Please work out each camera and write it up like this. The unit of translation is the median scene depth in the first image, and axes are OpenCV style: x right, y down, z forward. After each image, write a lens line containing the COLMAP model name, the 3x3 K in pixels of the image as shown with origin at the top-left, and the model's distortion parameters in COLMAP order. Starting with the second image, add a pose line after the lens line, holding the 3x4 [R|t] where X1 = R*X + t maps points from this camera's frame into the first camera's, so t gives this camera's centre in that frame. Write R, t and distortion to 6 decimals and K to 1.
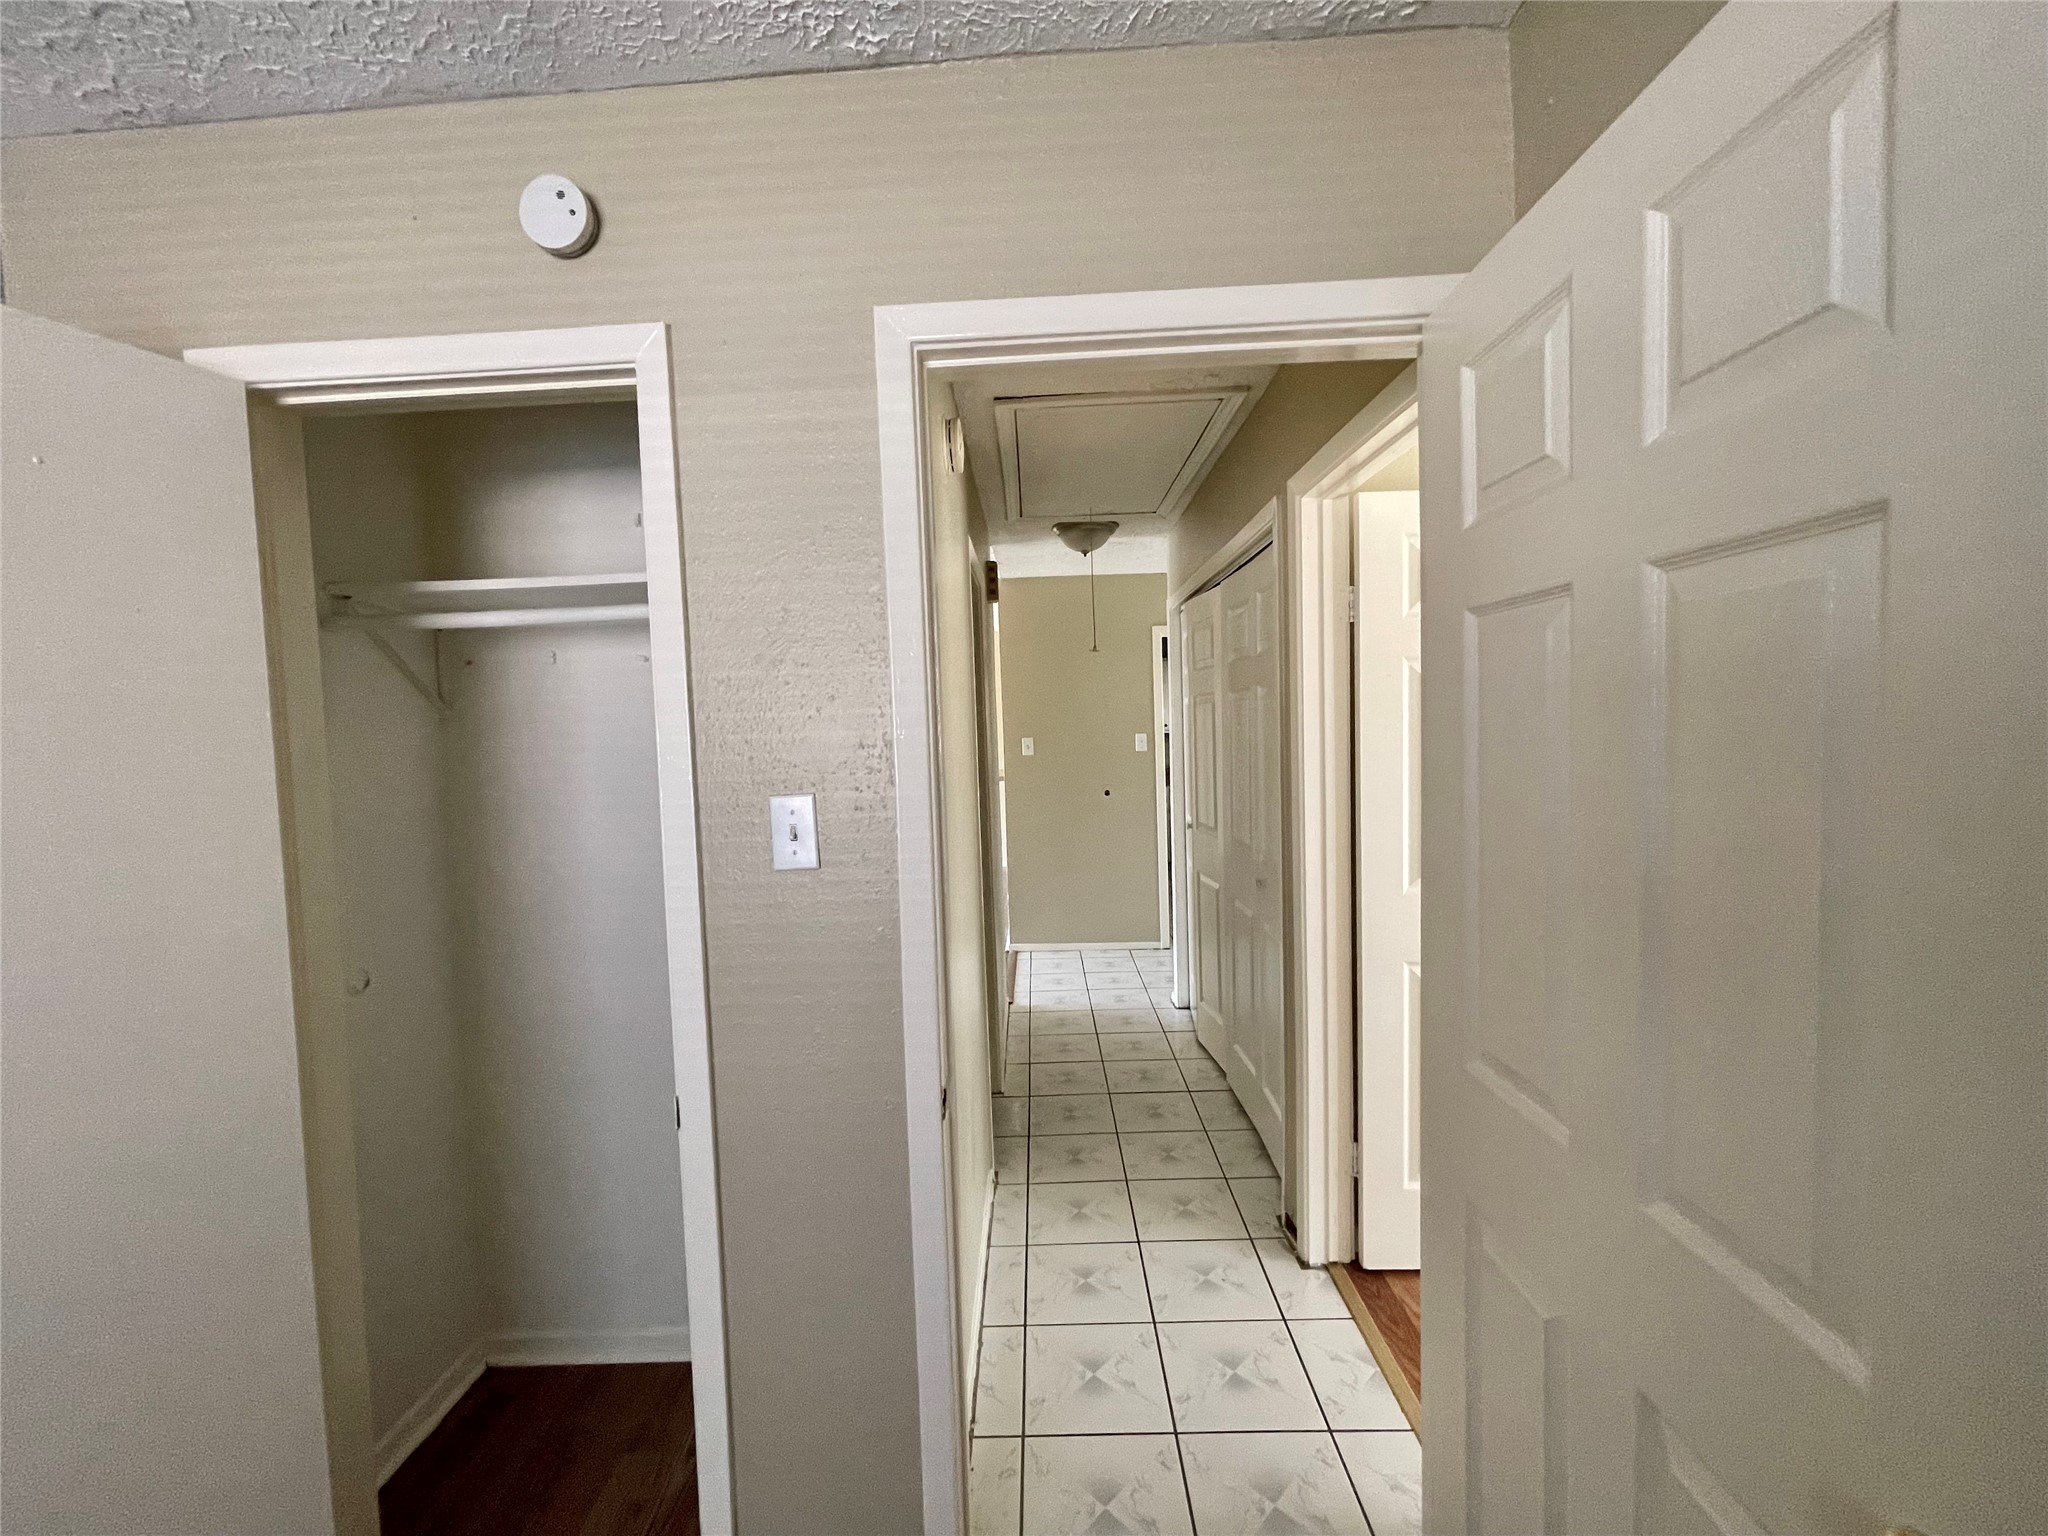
lens RADIAL K [[828.6, 0, 1018.7], [0, 828.6, 768.5], [0, 0, 1]] dist [-0.000489, 0.001008]
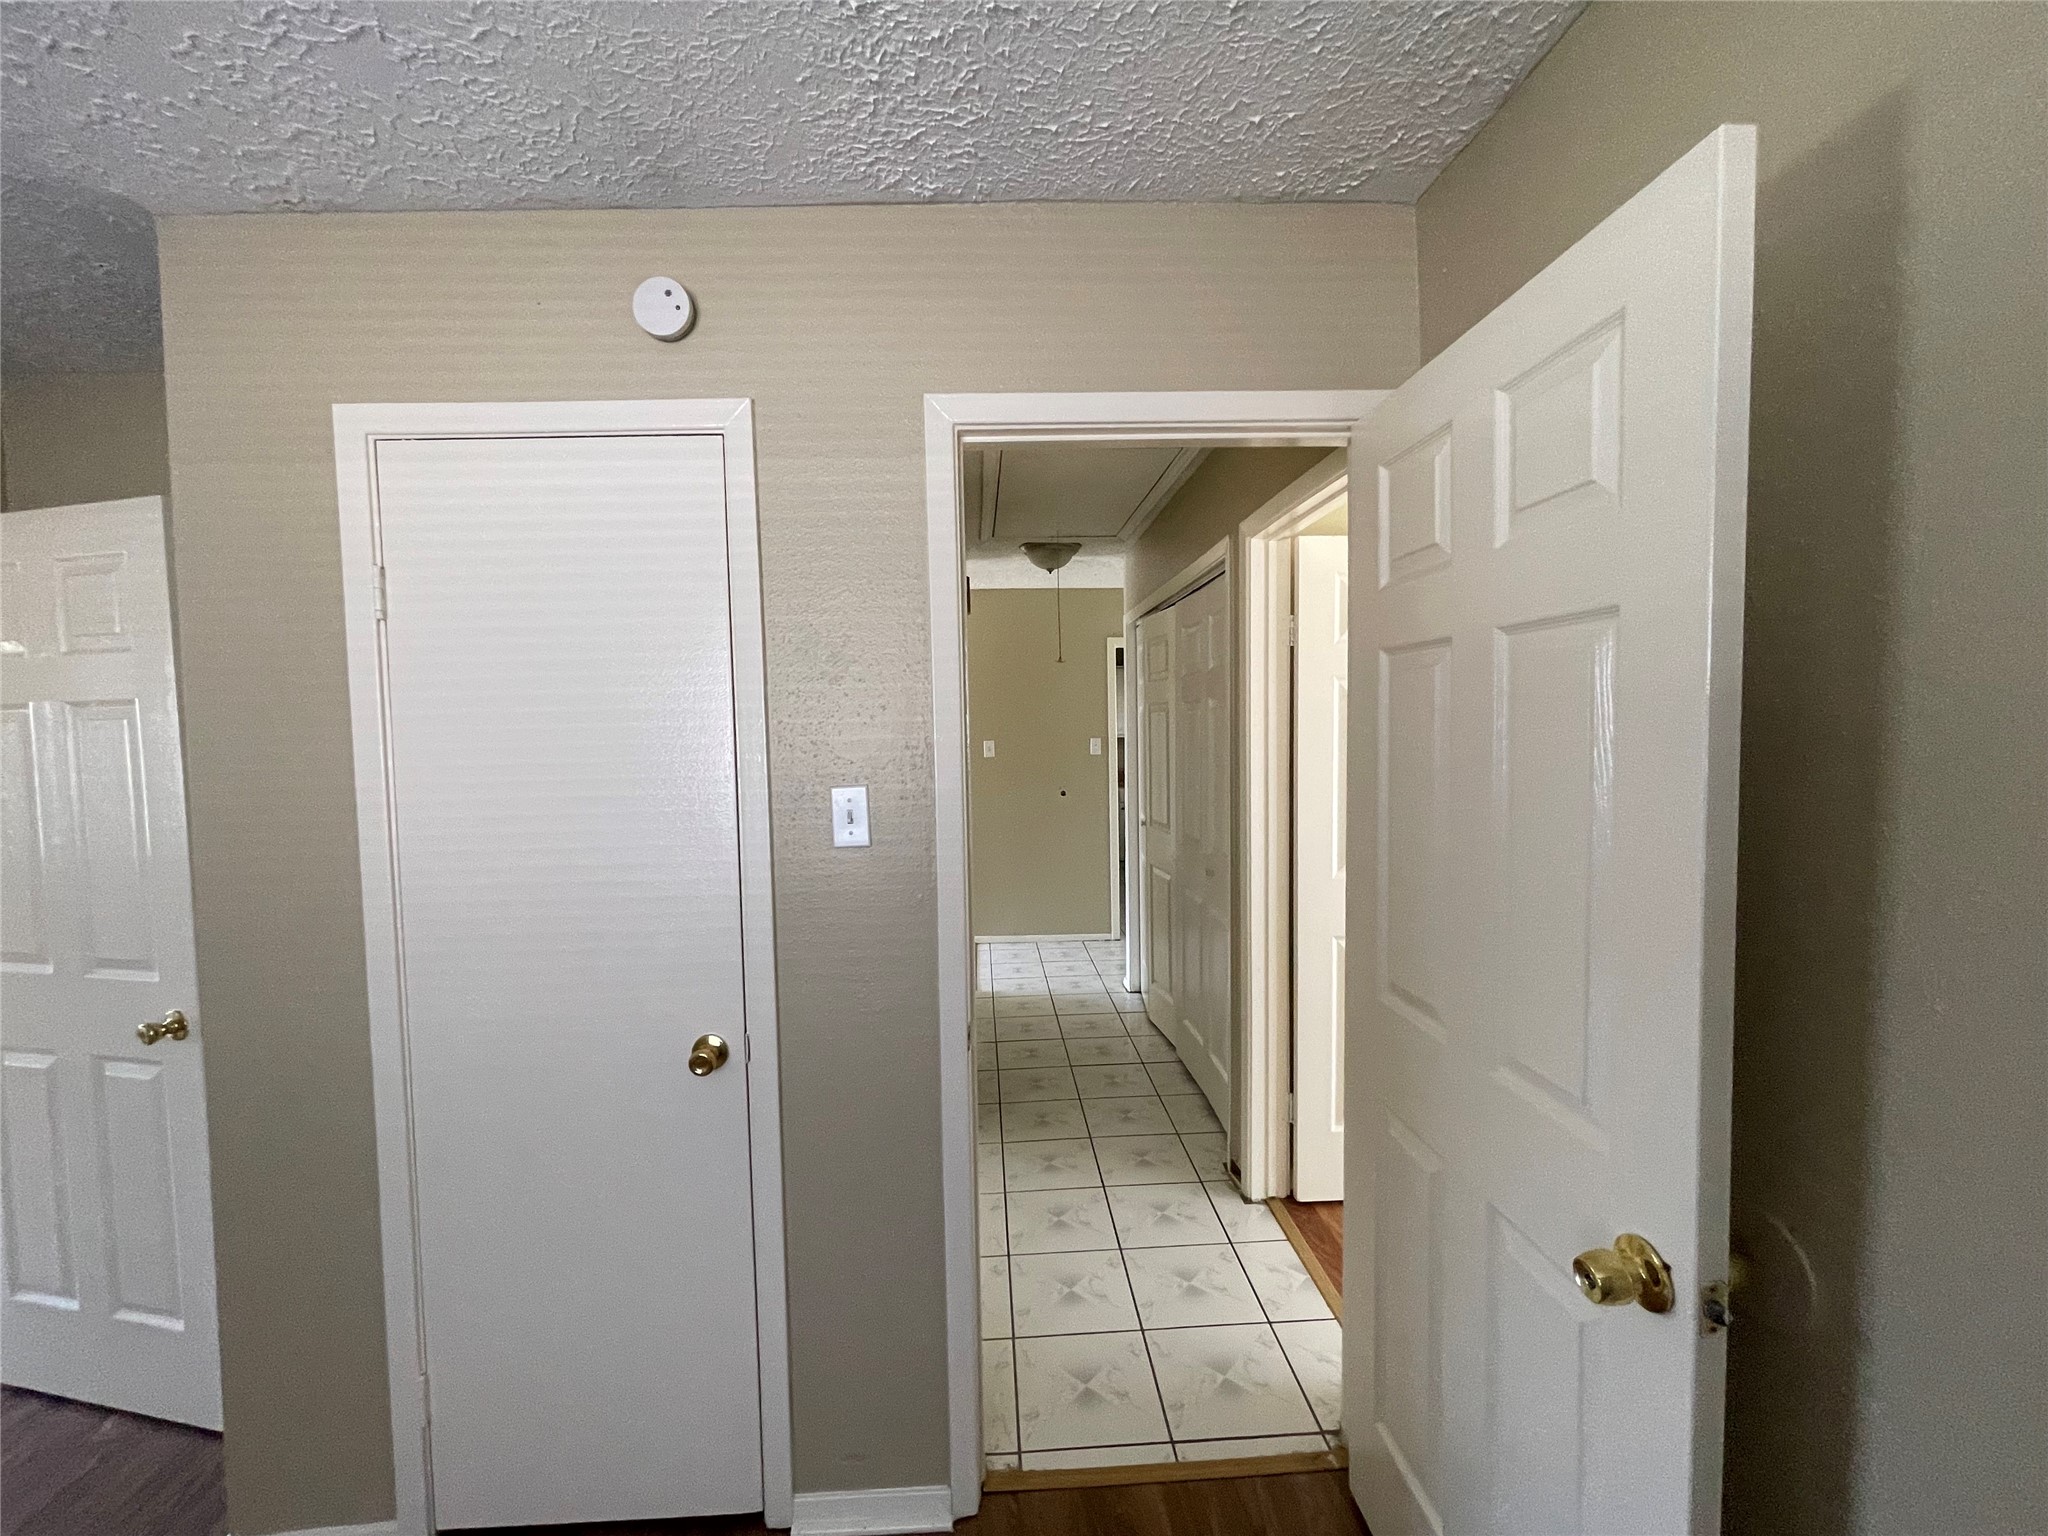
lens RADIAL K [[828.6, 0, 1020.9], [0, 828.6, 766.5], [0, 0, 1]] dist [-0.000489, 0.001008]
pose [[0.997308, 0.011649, 0.072402, -0.104648], [-0.011261, 0.999920, -0.005758, 0.006717], [-0.072463, 0.004927, 0.997359, -0.231145]]
